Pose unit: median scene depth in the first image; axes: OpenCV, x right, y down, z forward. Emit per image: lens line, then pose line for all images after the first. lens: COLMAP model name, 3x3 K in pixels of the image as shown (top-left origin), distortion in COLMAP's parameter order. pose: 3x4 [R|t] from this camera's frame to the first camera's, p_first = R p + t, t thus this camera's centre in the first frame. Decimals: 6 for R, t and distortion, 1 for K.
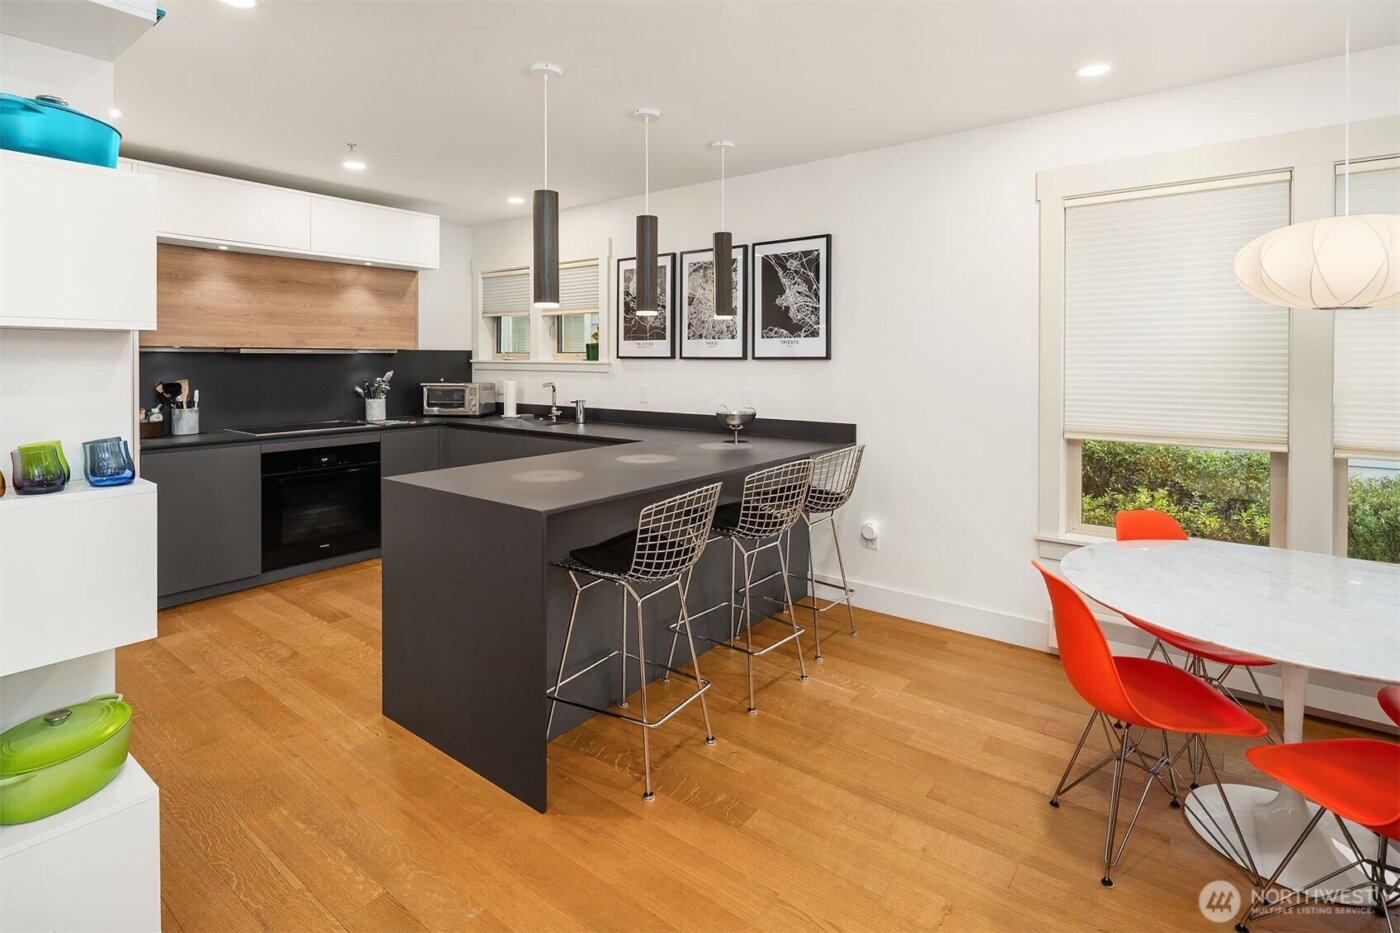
lens RADIAL K [[717.3, 0, 658.5], [0, 717.3, 368.2], [0, 0, 1]] dist [-0.011670, -0.000260]
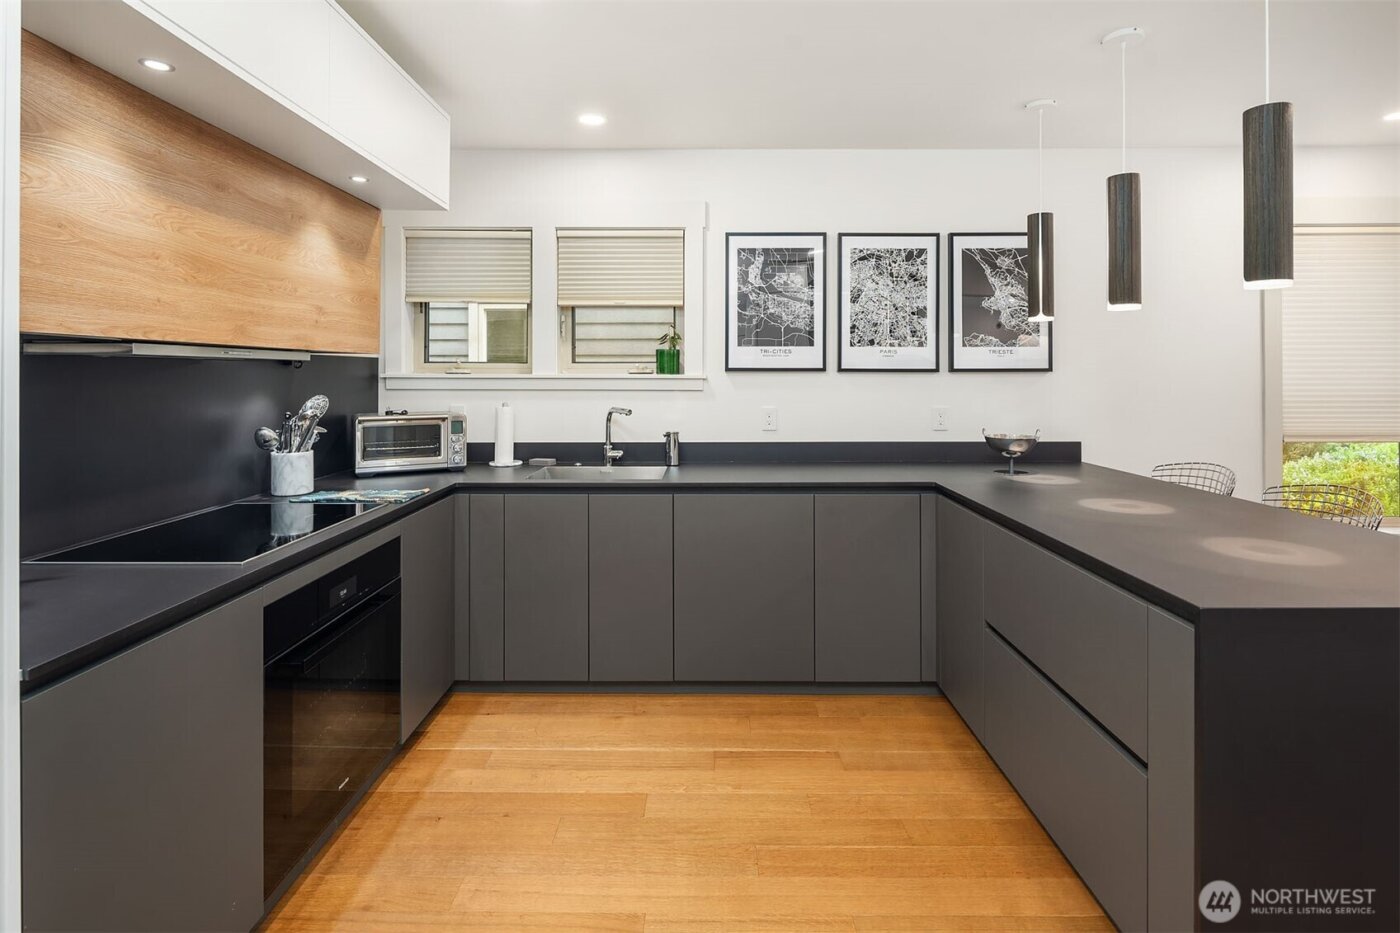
lens RADIAL K [[717.3, 0, 658.5], [0, 717.3, 368.2], [0, 0, 1]] dist [-0.011670, -0.000260]
pose [[0.773474, 0.003744, 0.633817, -0.624871], [0.009899, 0.999789, -0.017986, -0.004582], [-0.633751, 0.020186, 0.773274, 0.544377]]
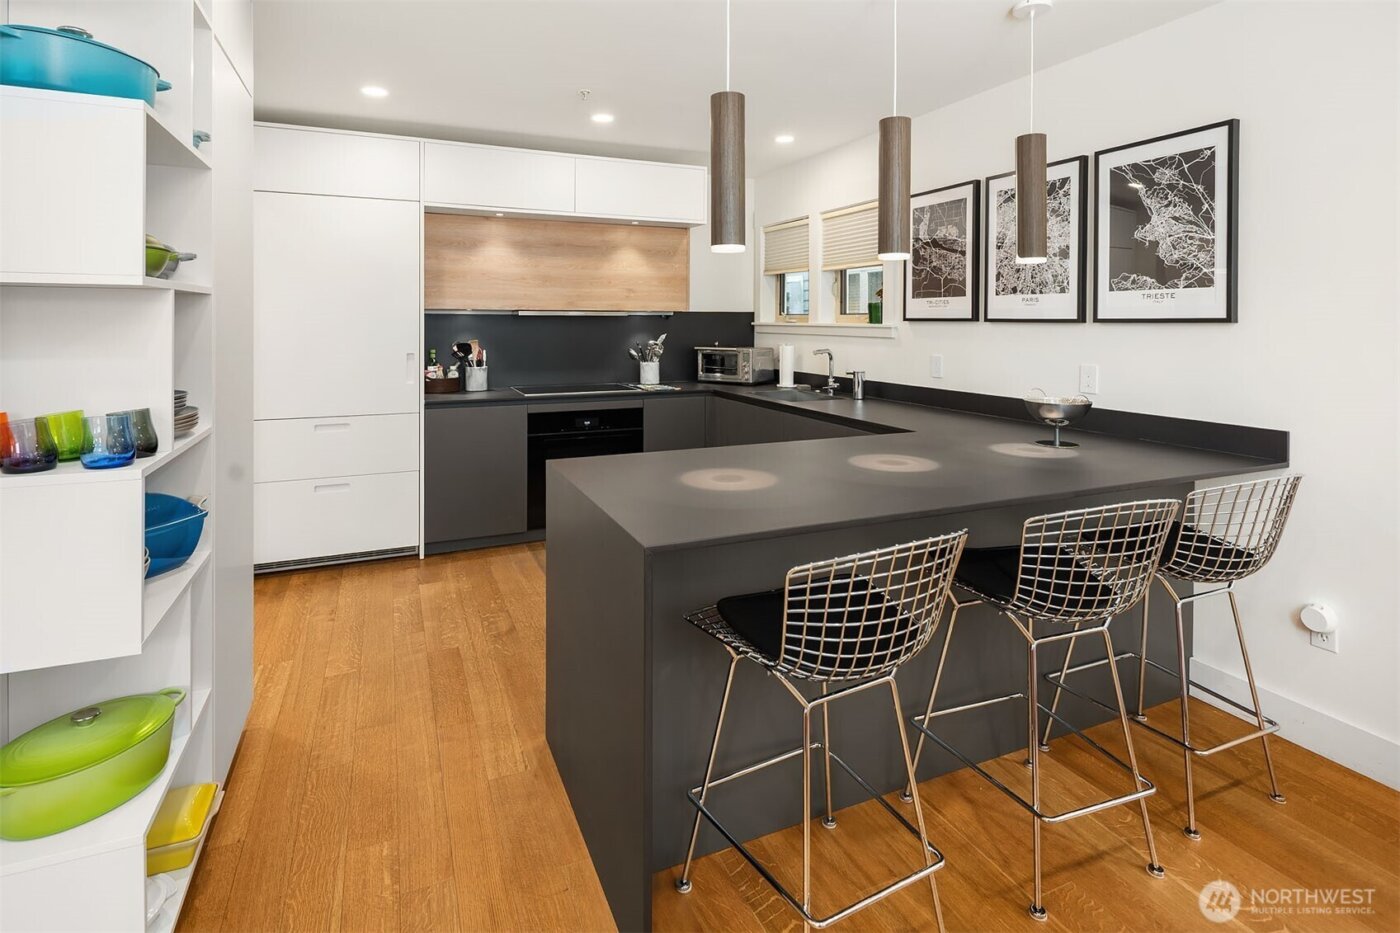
lens RADIAL K [[695.5, 0, 653.9], [0, 695.5, 328.0], [0, 0, 1]] dist [-0.002626, -0.000562]
pose [[0.877977, 0.005693, -0.478669, 0.075926], [-0.007454, 0.999971, -0.001779, -0.002364], [0.478644, 0.005129, 0.877994, 0.208714]]
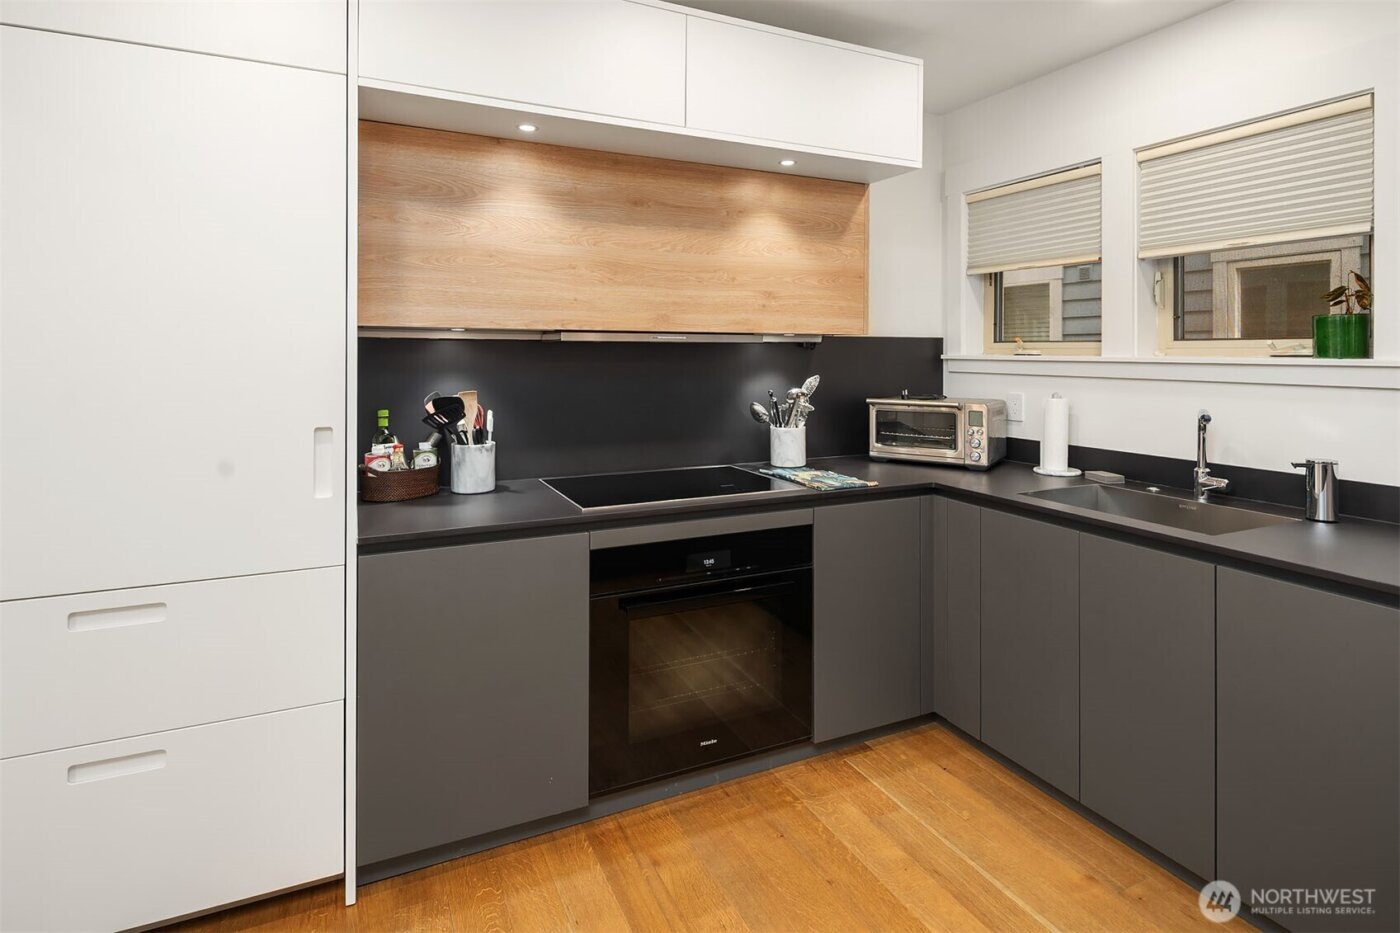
lens RADIAL K [[695.8, 0, 689.7], [0, 695.8, 350.3], [0, 0, 1]] dist [-0.000706, -0.000902]
pose [[0.913552, -0.000076, -0.406722, -0.301822], [-0.006908, 0.999853, -0.015702, -0.007287], [0.406663, 0.017154, 0.913417, 0.591267]]
